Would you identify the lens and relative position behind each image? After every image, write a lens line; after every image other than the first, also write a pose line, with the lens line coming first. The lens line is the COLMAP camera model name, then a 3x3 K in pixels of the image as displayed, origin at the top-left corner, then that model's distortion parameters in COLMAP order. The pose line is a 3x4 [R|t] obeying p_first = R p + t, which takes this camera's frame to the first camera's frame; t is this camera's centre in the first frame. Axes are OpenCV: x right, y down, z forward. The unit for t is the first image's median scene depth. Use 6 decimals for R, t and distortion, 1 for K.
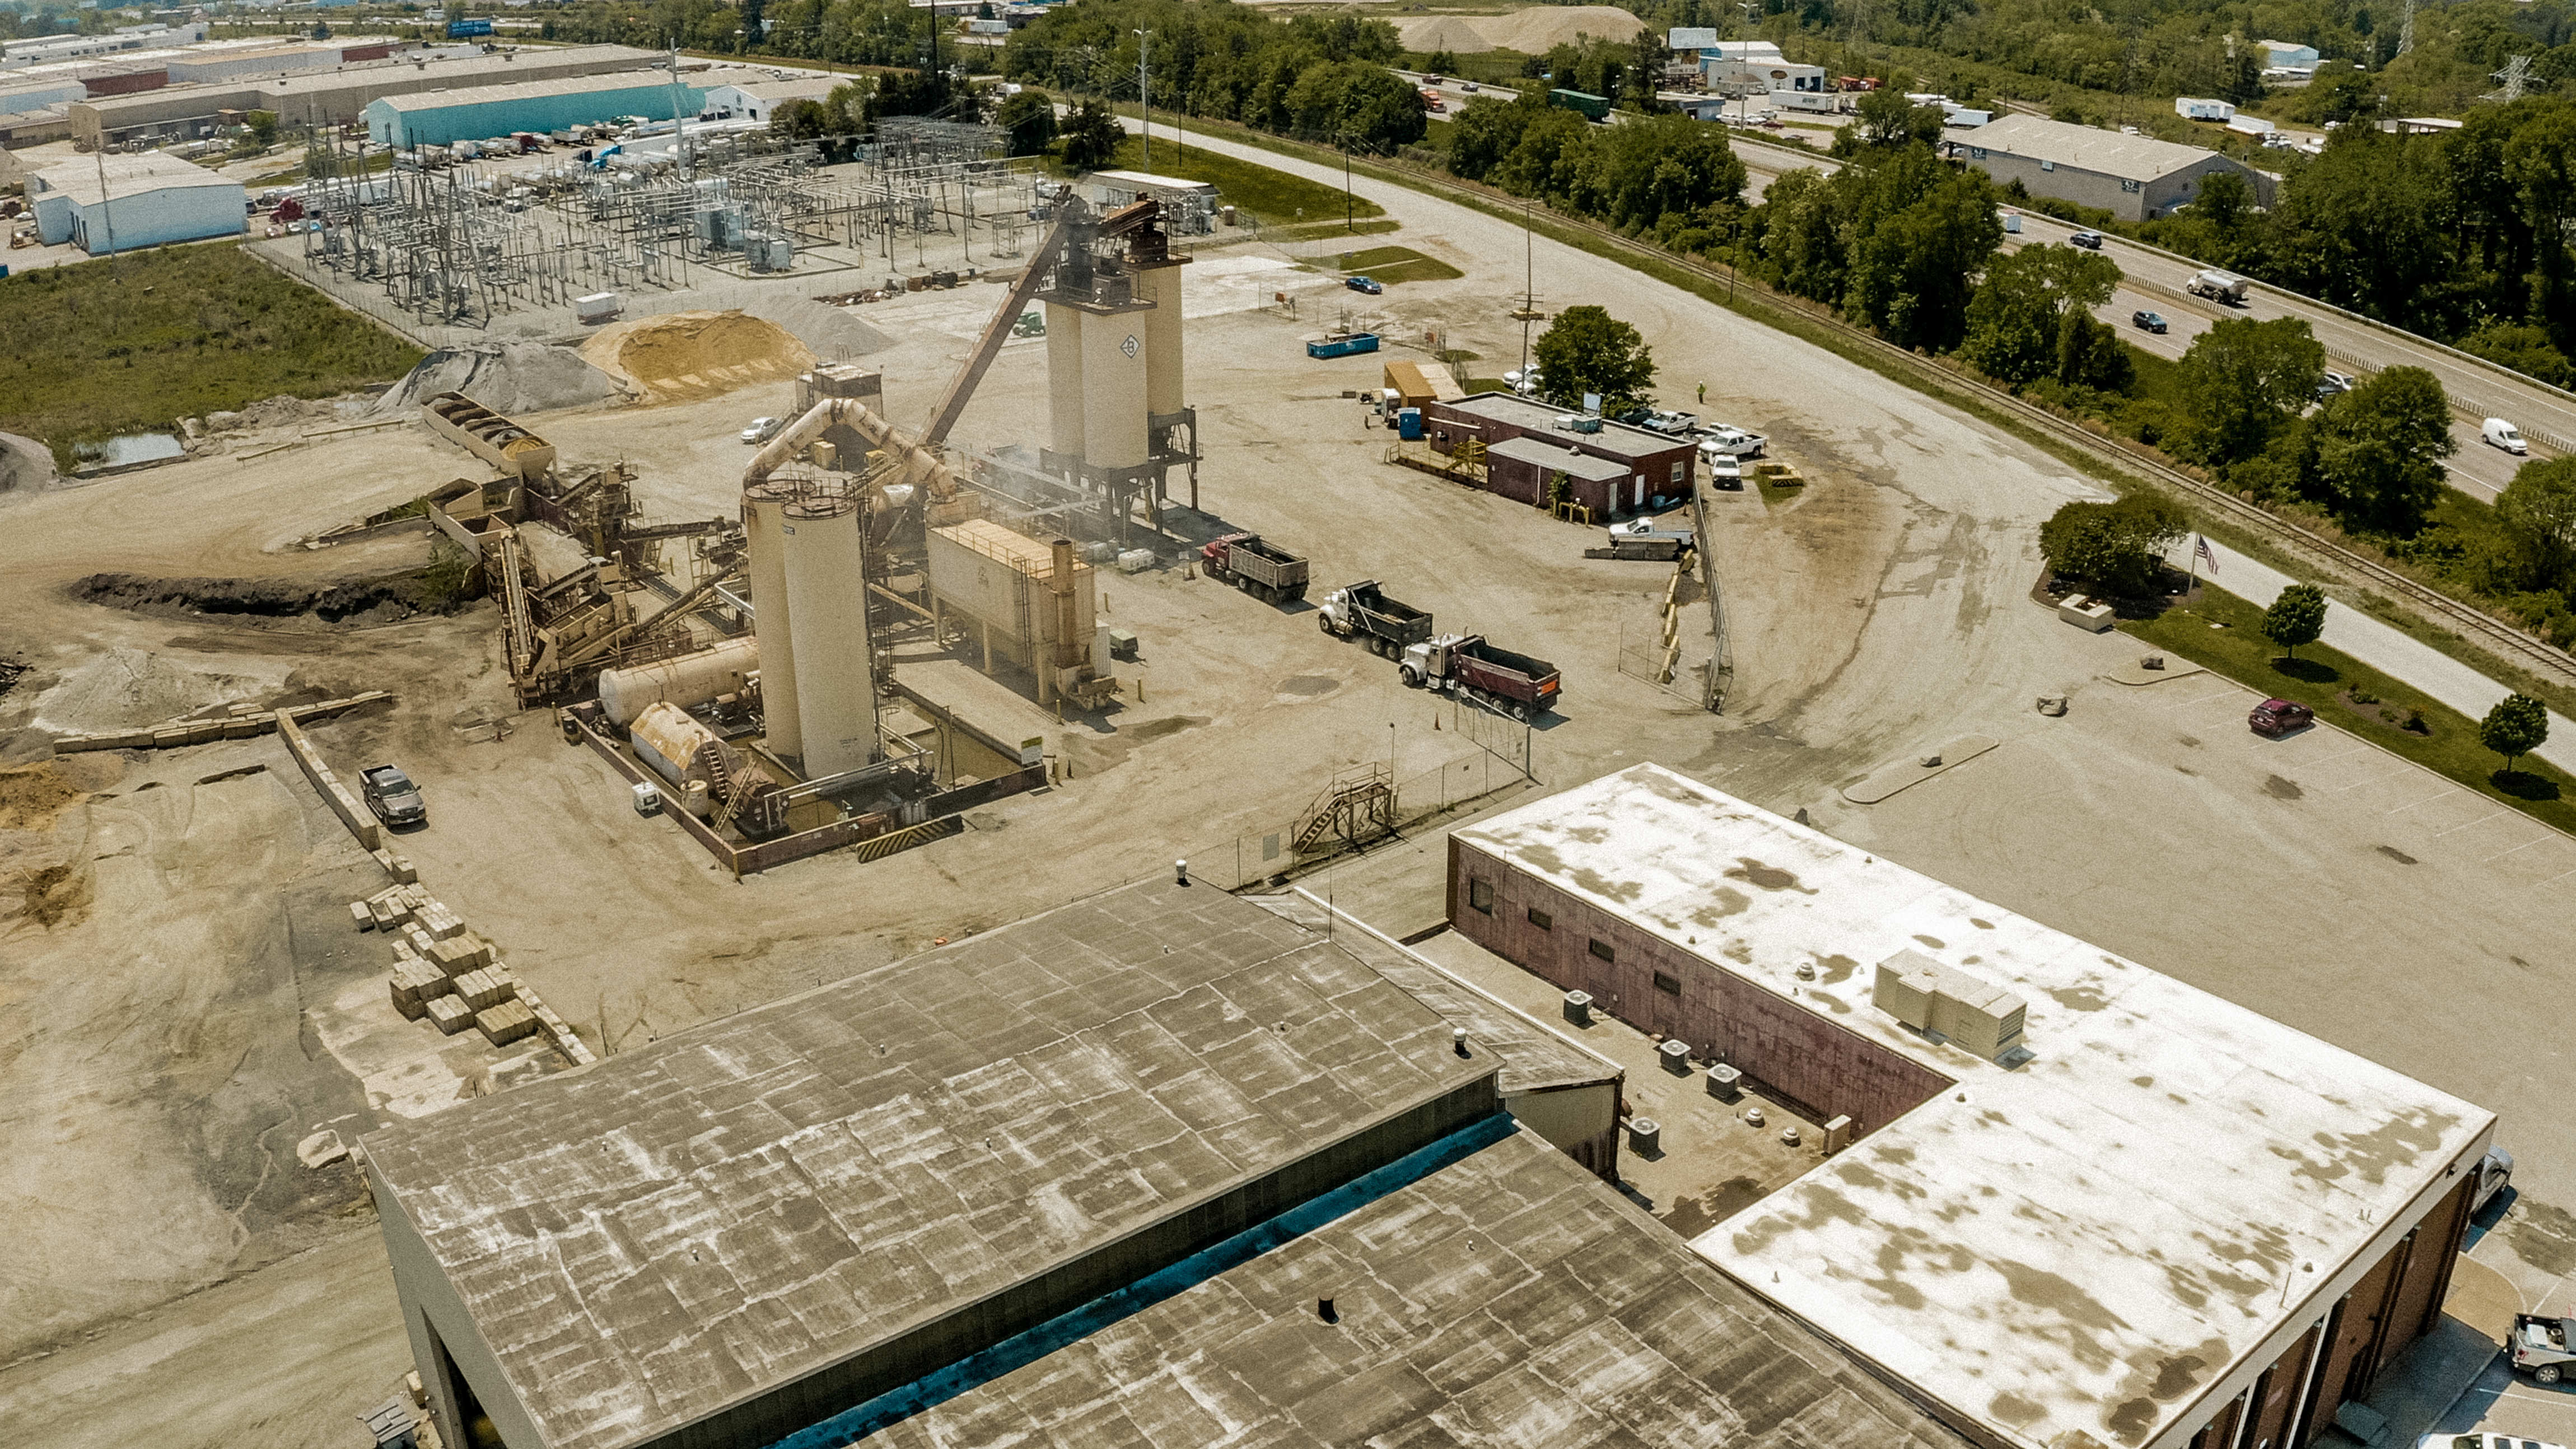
lens RADIAL K [[2062.7, 0, 1295.6], [0, 2062.7, 717.3], [0, 0, 1]] dist [-0.199405, 0.030002]
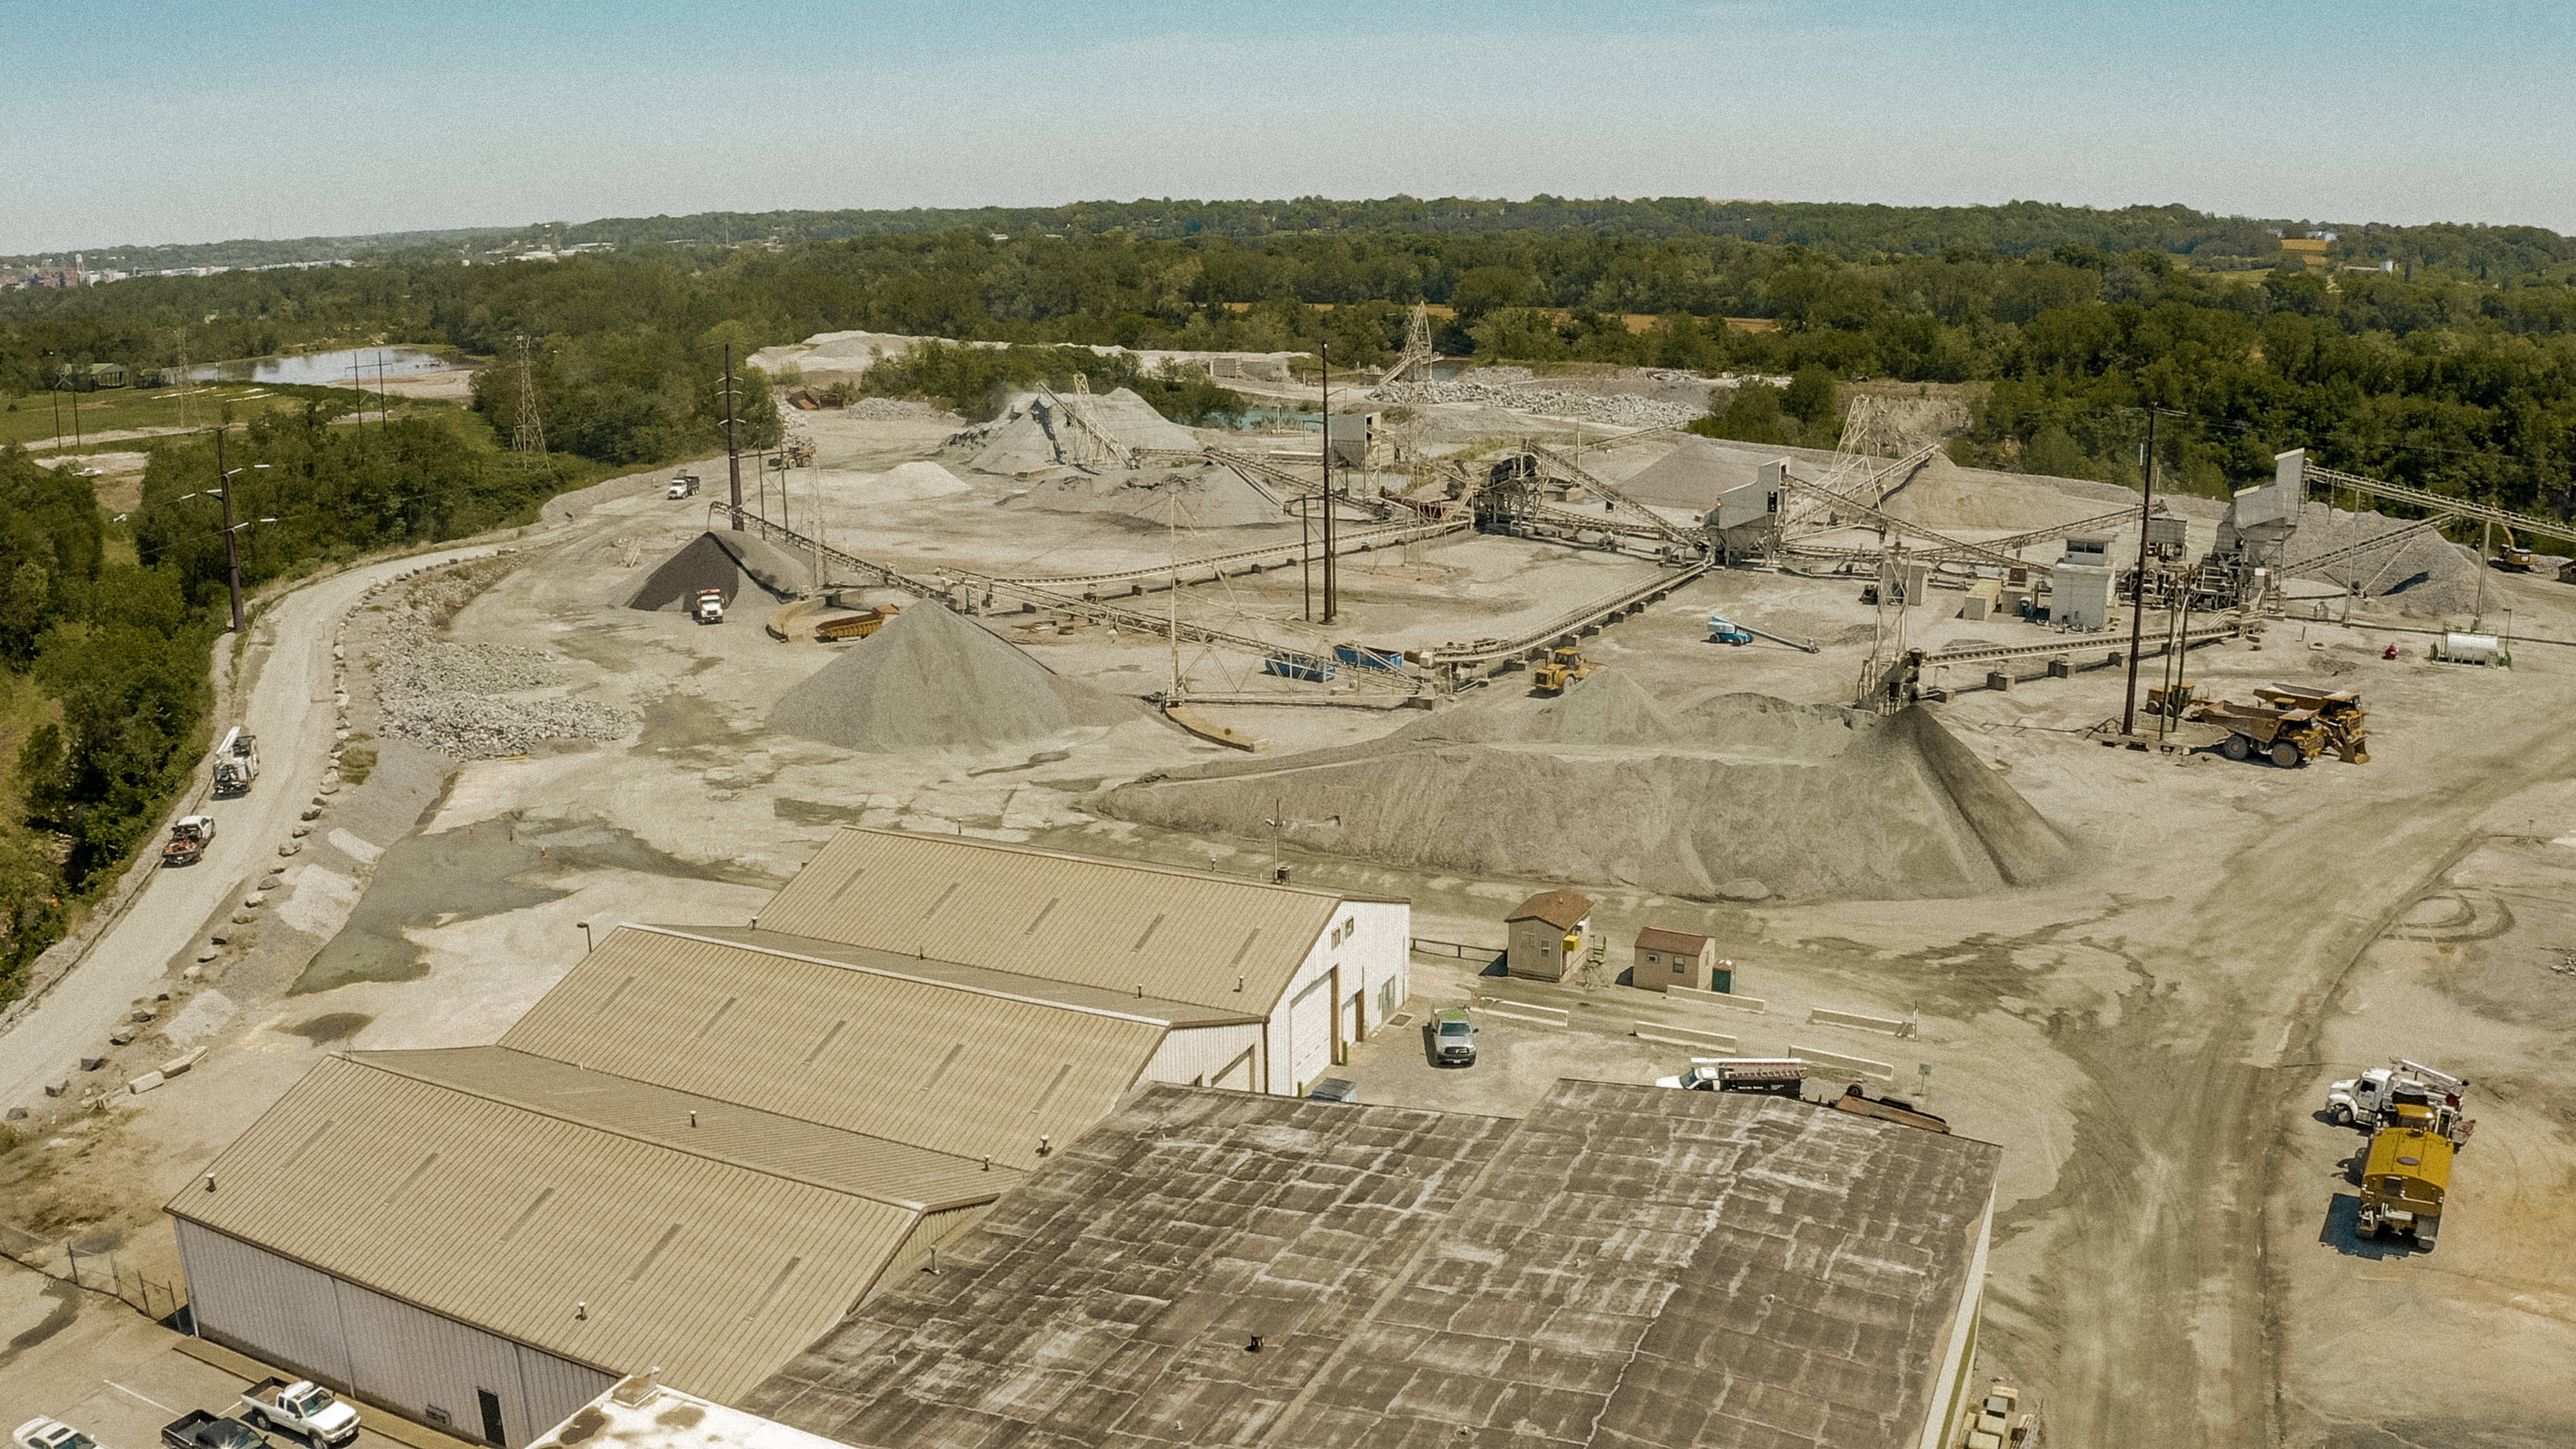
lens RADIAL K [[2062.7, 0, 1295.6], [0, 2062.7, 717.3], [0, 0, 1]] dist [-0.199405, 0.030002]
pose [[-0.890037, 0.115854, -0.440921, 0.222090], [-0.161767, 0.823975, 0.543044, -0.309439], [0.426222, 0.554656, -0.714627, 0.768116]]
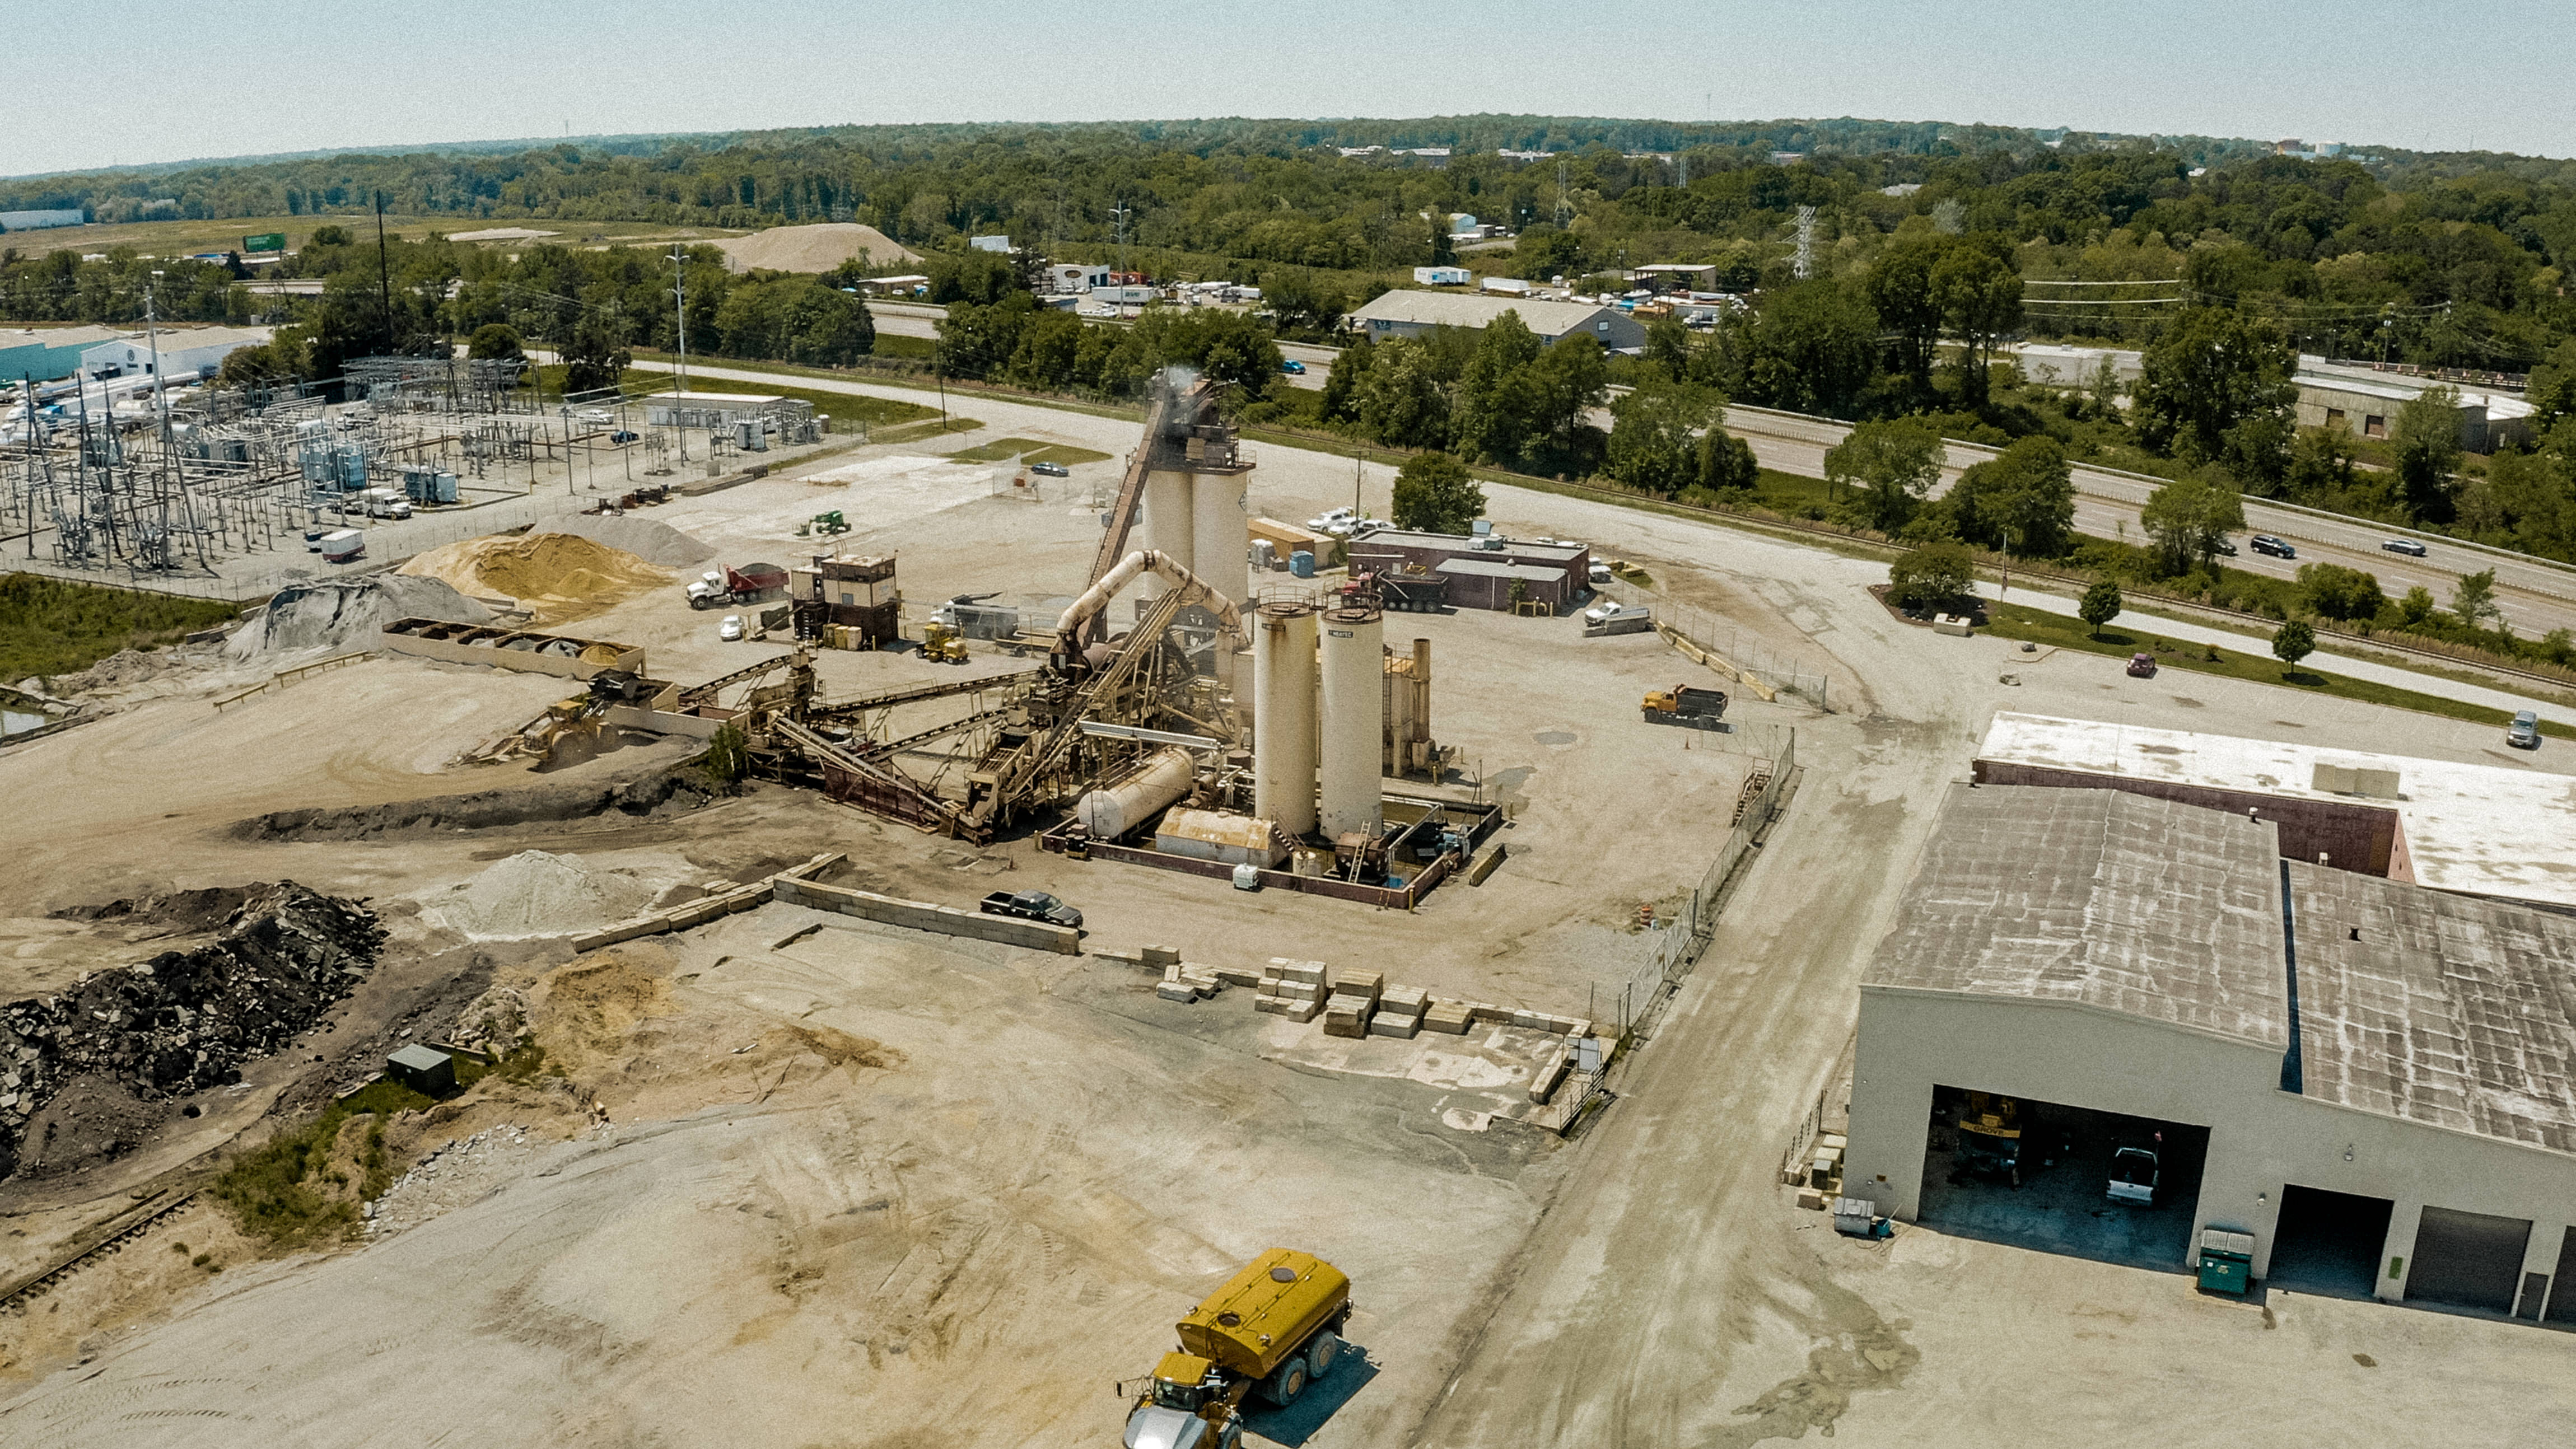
lens RADIAL K [[2062.7, 0, 1295.6], [0, 2062.7, 717.3], [0, 0, 1]] dist [-0.199405, 0.030002]
pose [[0.888425, -0.123470, 0.442105, -0.713907], [0.167486, 0.983937, -0.061779, 0.024039], [-0.427375, 0.128932, 0.894833, -0.072635]]
